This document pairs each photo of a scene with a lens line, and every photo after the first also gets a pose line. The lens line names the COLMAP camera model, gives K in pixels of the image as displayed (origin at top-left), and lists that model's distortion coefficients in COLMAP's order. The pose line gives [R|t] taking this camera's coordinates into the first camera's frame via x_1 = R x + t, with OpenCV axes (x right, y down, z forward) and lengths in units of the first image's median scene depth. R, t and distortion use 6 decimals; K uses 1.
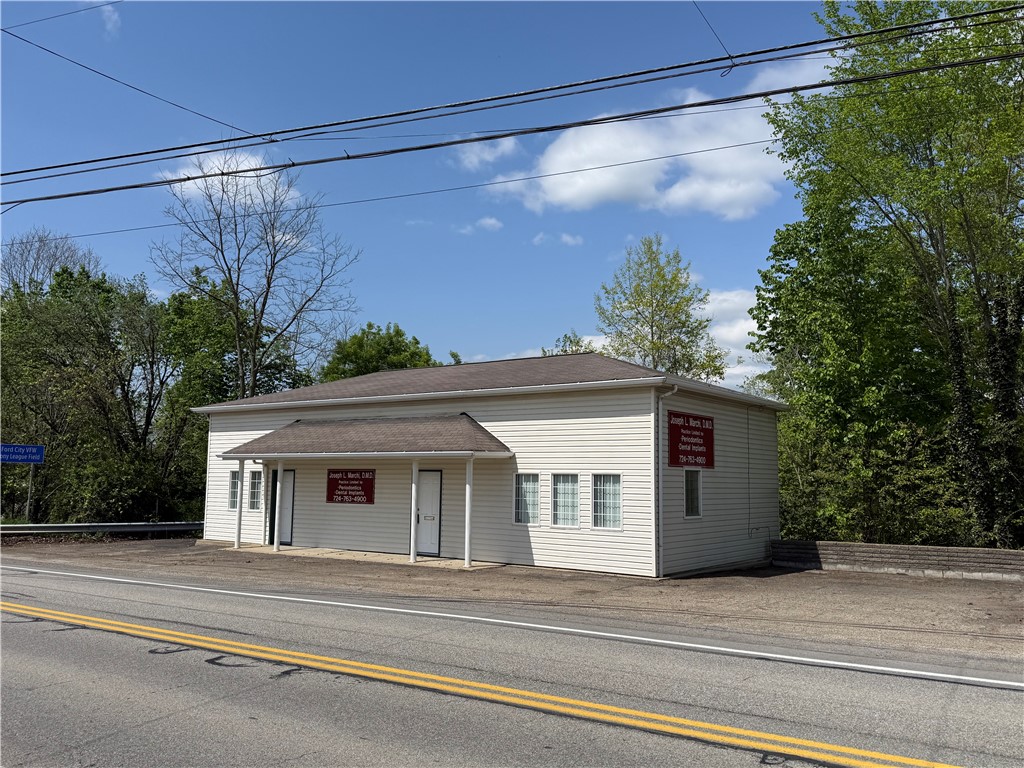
lens RADIAL K [[850.6, 0, 512.0], [0, 850.6, 384.0], [0, 0, 1]] dist [0.130290, -0.227551]
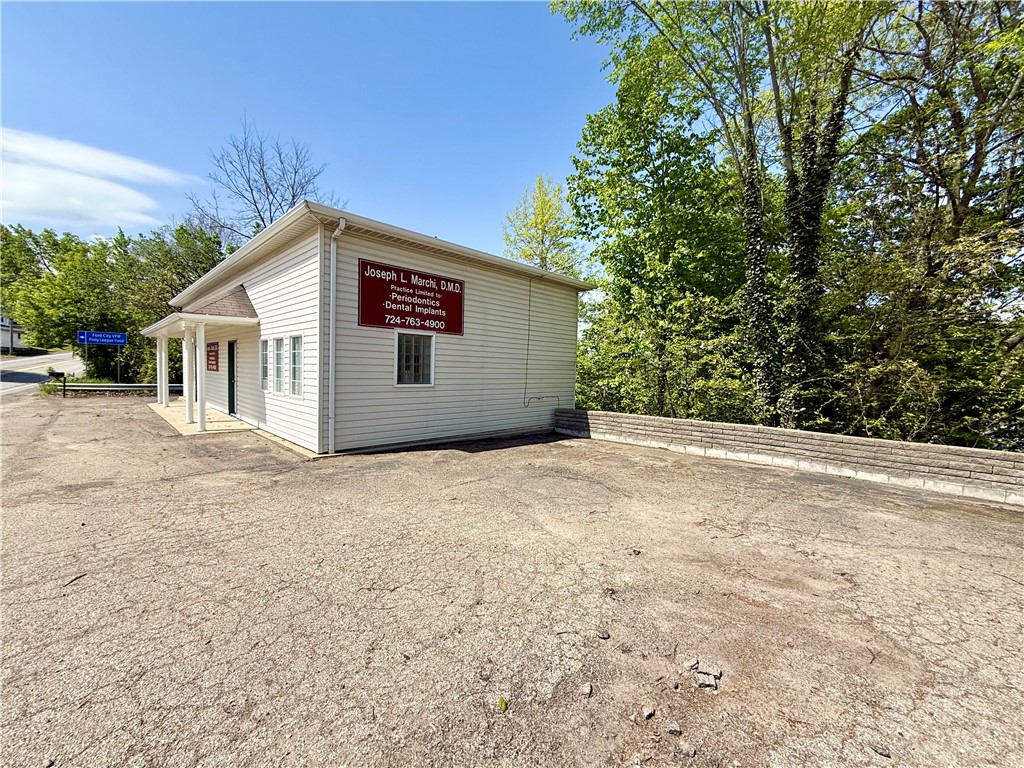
lens RADIAL K [[410.3, 0, 512.0], [0, 410.3, 384.0], [0, 0, 1]] dist [-0.001795, -0.000197]
pose [[0.988211, 0.016445, -0.152214, 0.338595], [0.005622, 0.989646, 0.143419, 0.081957], [0.152997, -0.142584, 0.977886, 0.525520]]
